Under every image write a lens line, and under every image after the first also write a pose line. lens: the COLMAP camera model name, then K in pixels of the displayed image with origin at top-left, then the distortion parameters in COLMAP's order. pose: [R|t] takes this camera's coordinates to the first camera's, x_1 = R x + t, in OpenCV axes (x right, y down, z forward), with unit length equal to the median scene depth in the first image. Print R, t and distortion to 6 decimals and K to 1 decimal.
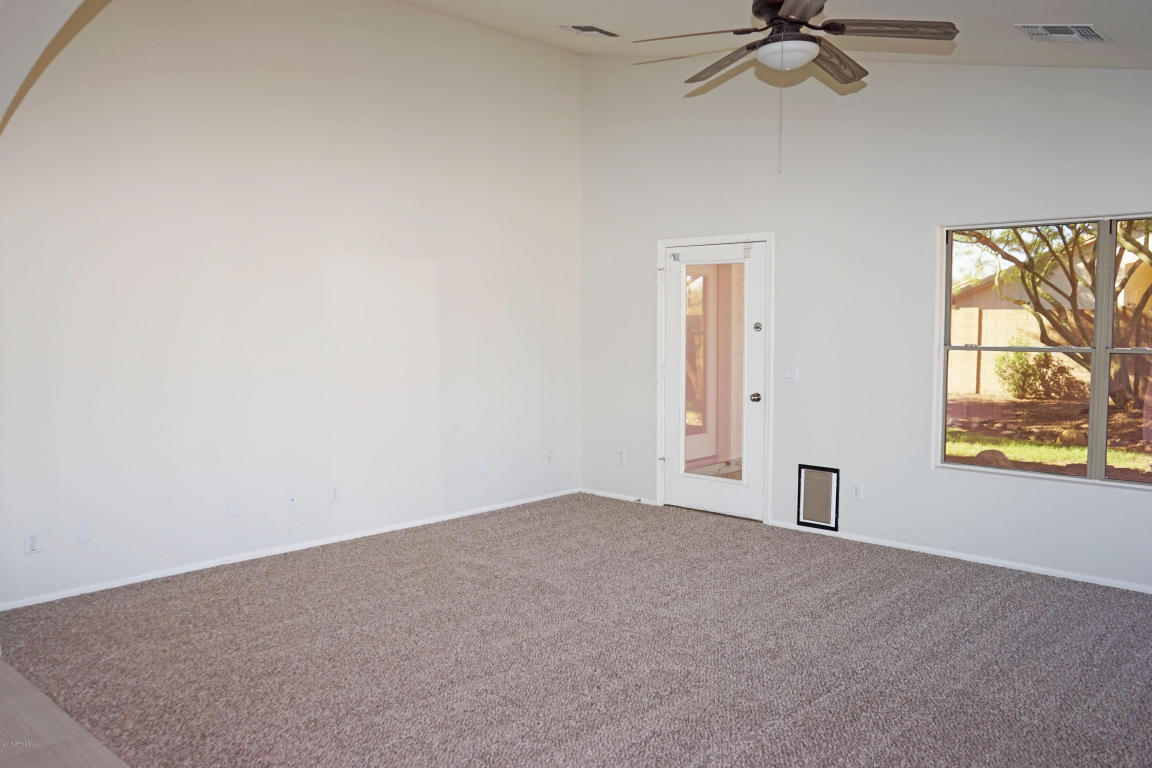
lens RADIAL K [[903.2, 0, 576.5], [0, 903.2, 378.6], [0, 0, 1]] dist [-0.024671, 0.018867]
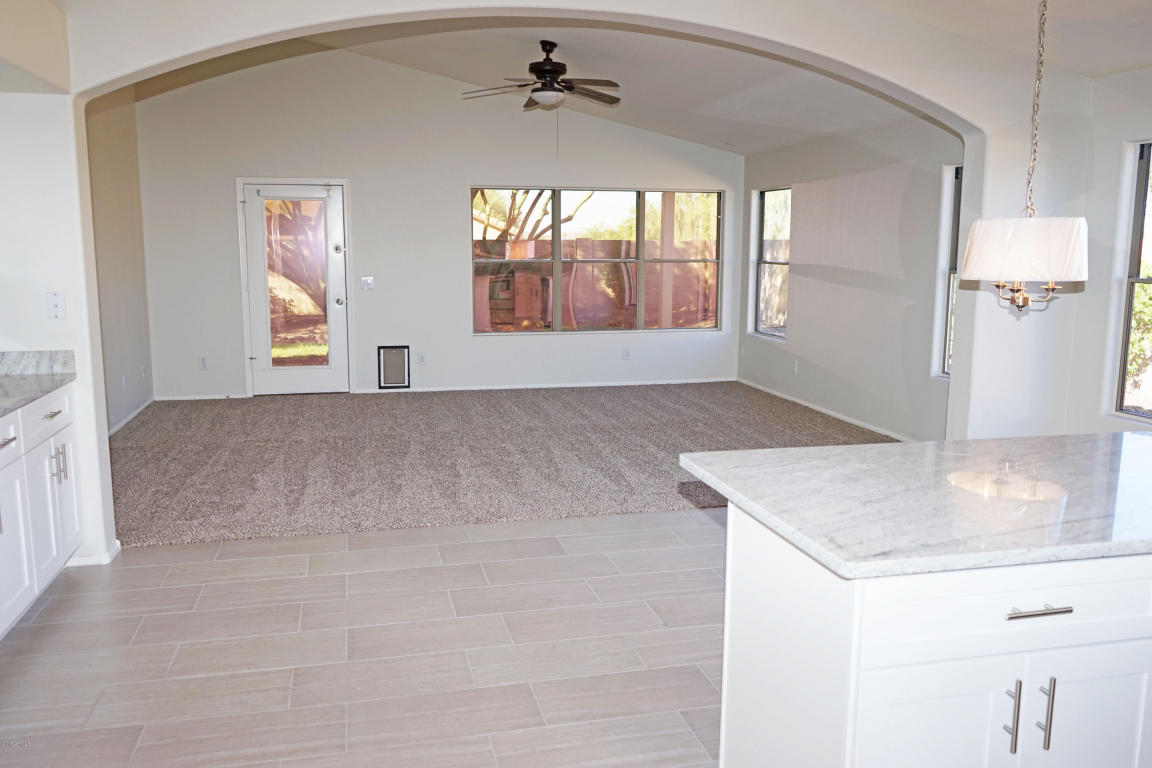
lens RADIAL K [[903.2, 0, 573.8], [0, 903.2, 382.2], [0, 0, 1]] dist [-0.024671, 0.018867]
pose [[0.557351, -0.120350, 0.821508, -0.757959], [0.052284, 0.992562, 0.109938, 0.010851], [-0.828629, -0.018322, 0.559498, -0.052039]]
